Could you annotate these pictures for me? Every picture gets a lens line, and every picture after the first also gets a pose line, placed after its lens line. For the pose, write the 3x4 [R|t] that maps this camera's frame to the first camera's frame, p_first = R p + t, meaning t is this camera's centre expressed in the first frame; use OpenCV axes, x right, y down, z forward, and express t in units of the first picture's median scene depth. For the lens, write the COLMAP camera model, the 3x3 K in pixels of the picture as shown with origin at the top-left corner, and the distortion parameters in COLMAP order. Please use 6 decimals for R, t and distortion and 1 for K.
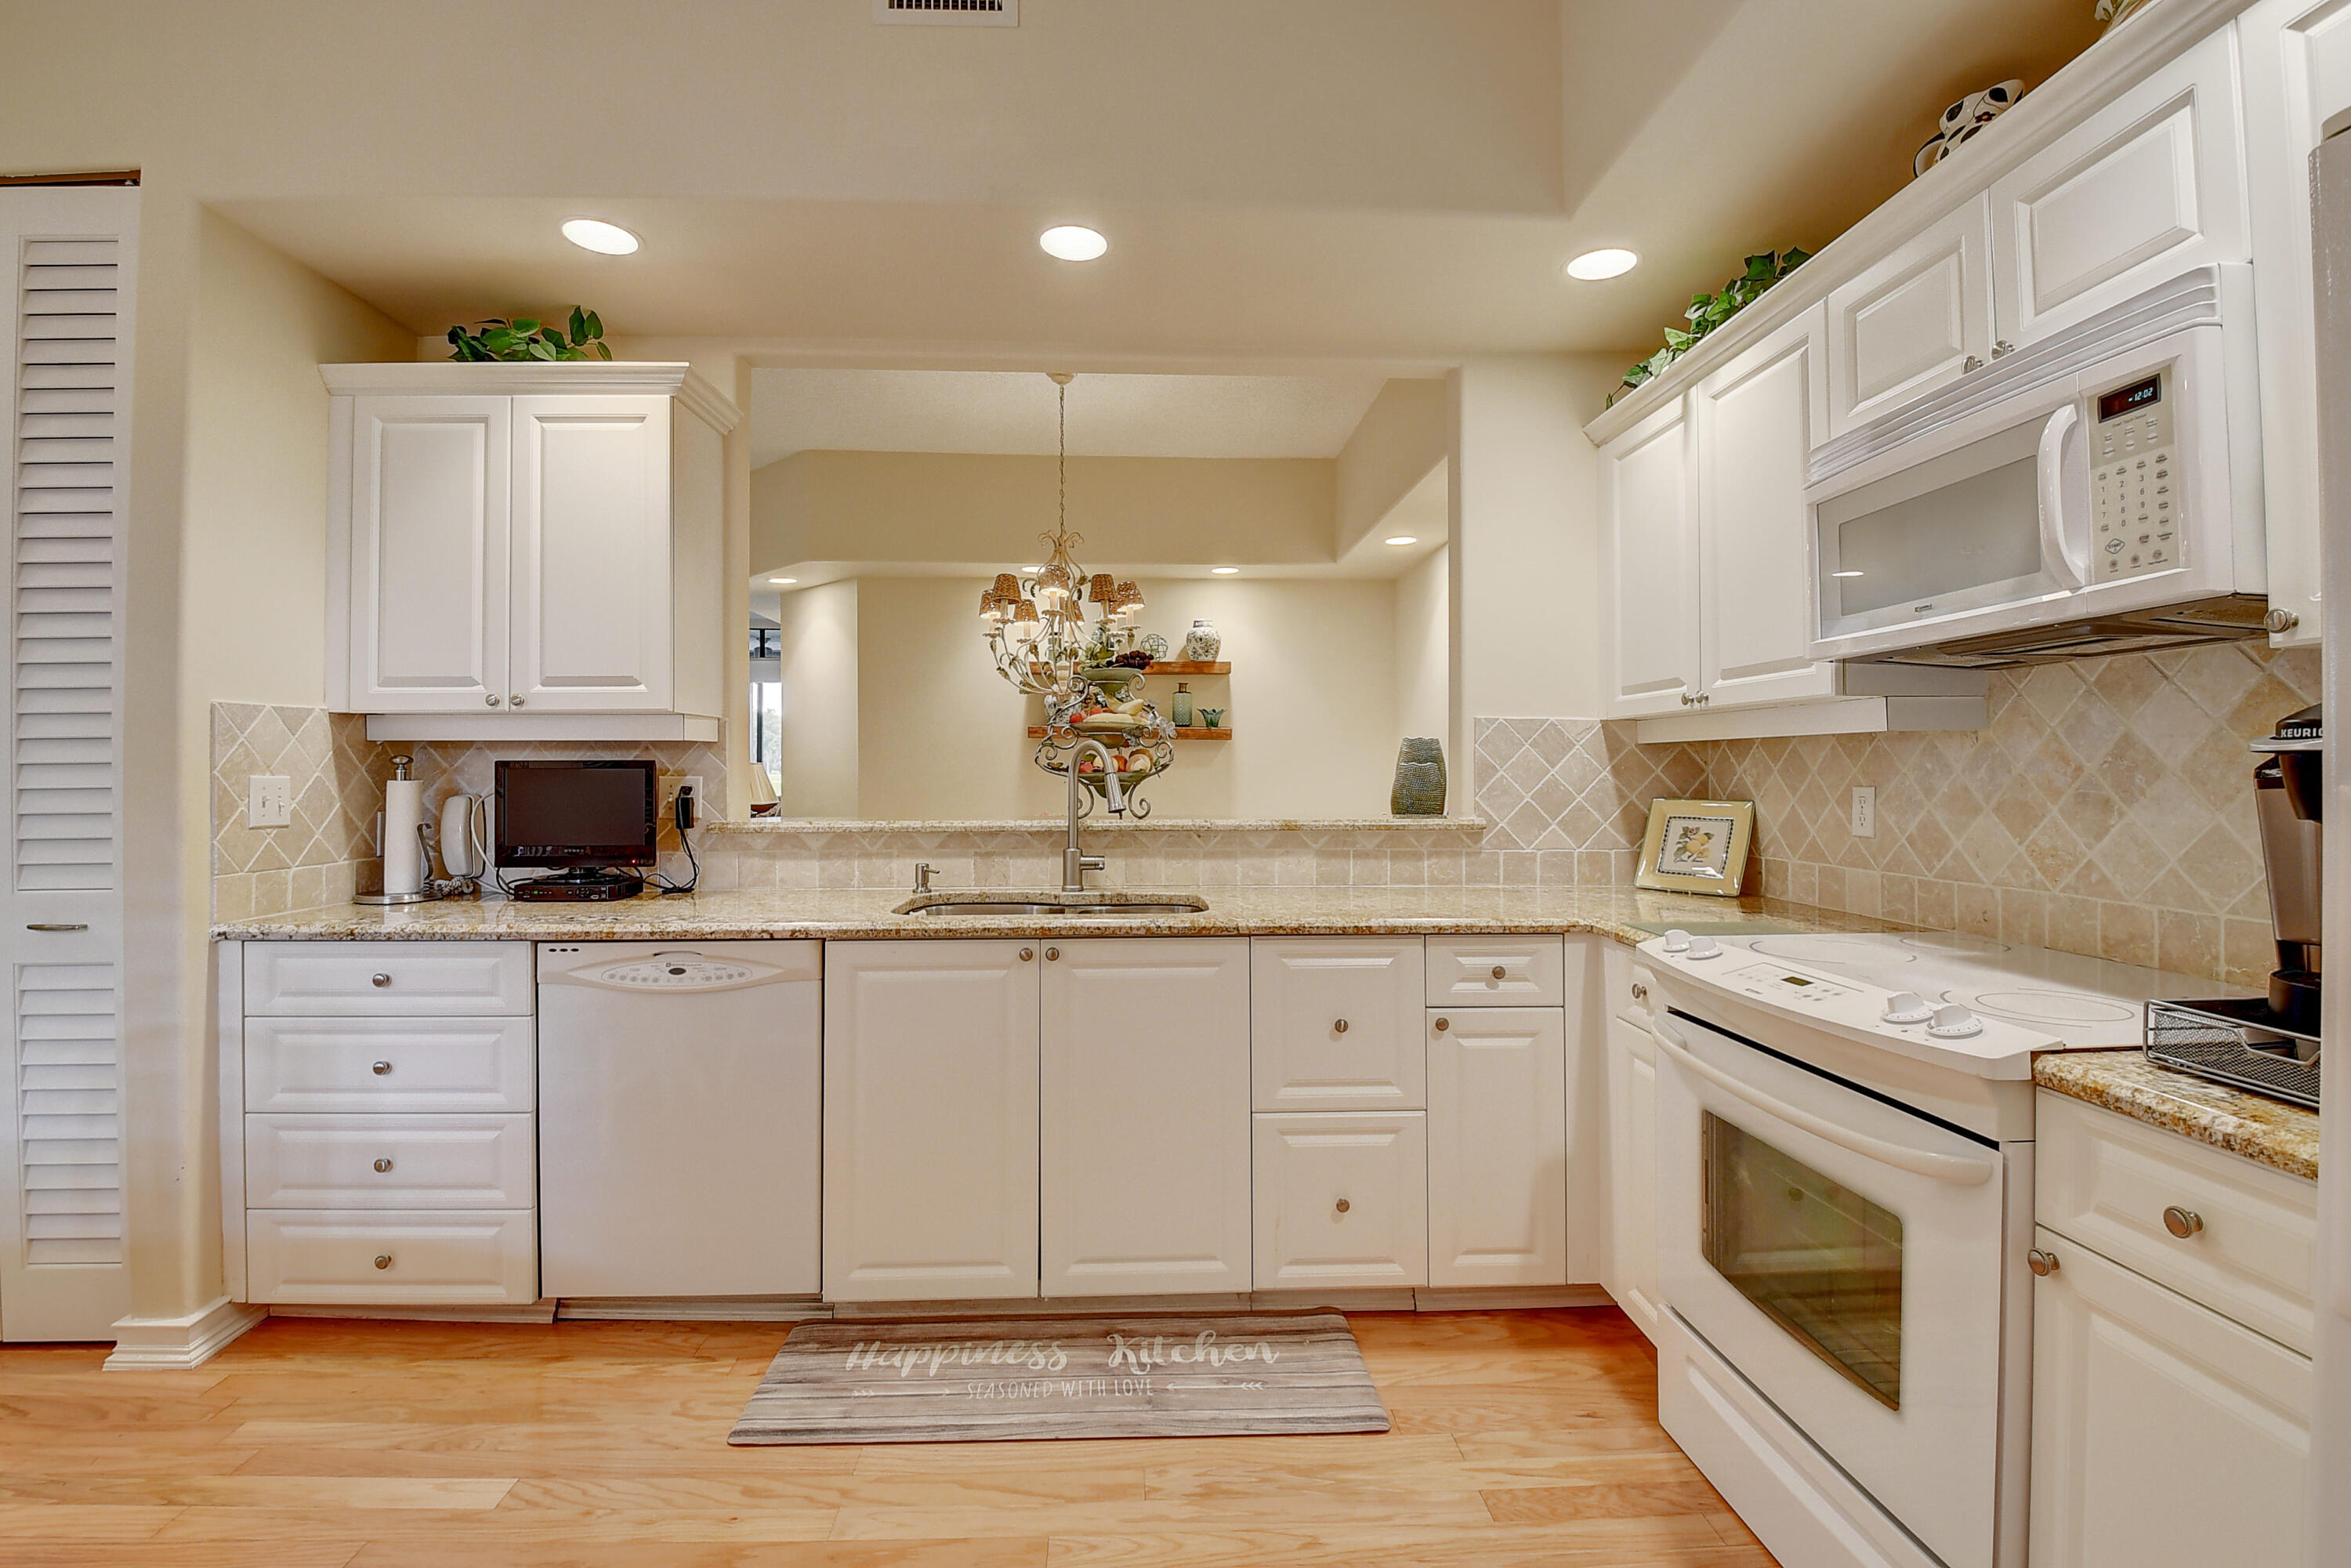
lens RADIAL K [[1025.9, 0, 1169.2], [0, 1025.9, 758.3], [0, 0, 1]] dist [0.000589, -0.015690]
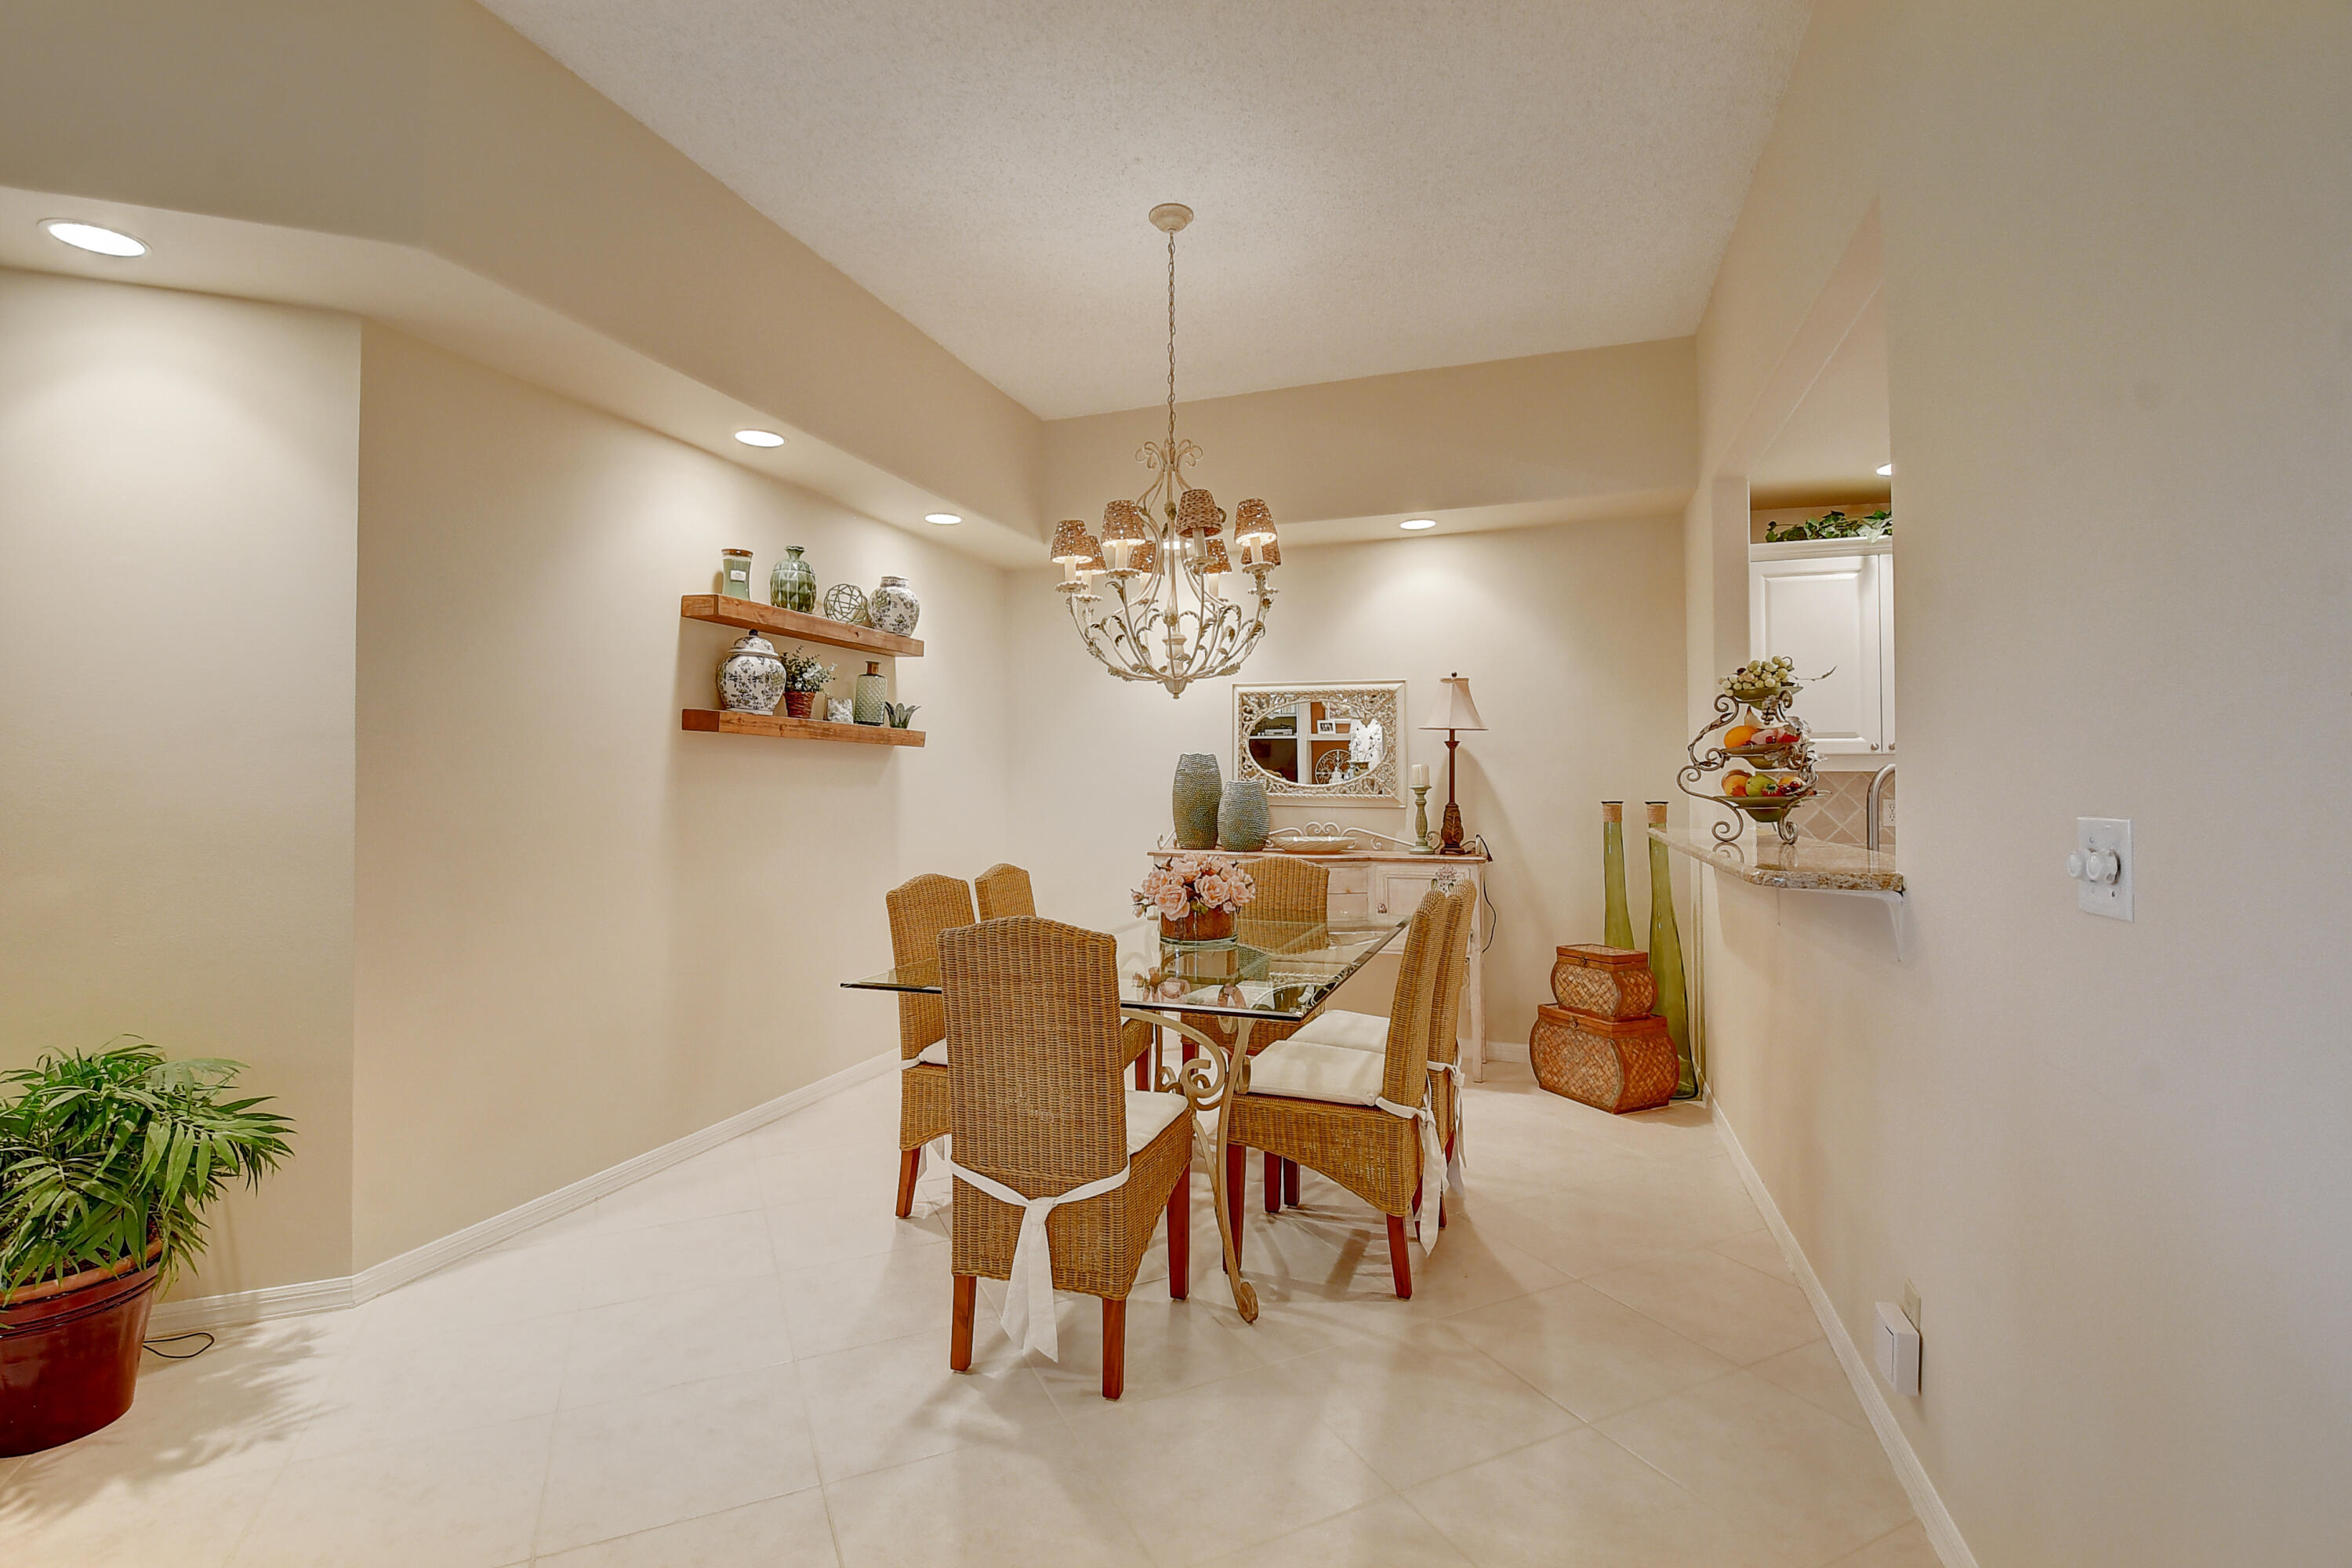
lens RADIAL K [[1026.4, 0, 1154.0], [0, 1026.4, 758.9], [0, 0, 1]] dist [0.000589, -0.015690]
pose [[0.379290, 0.022647, 0.925001, -1.643687], [-0.012195, 0.999736, -0.019477, 0.008306], [-0.925198, -0.003893, 0.379466, 1.667041]]
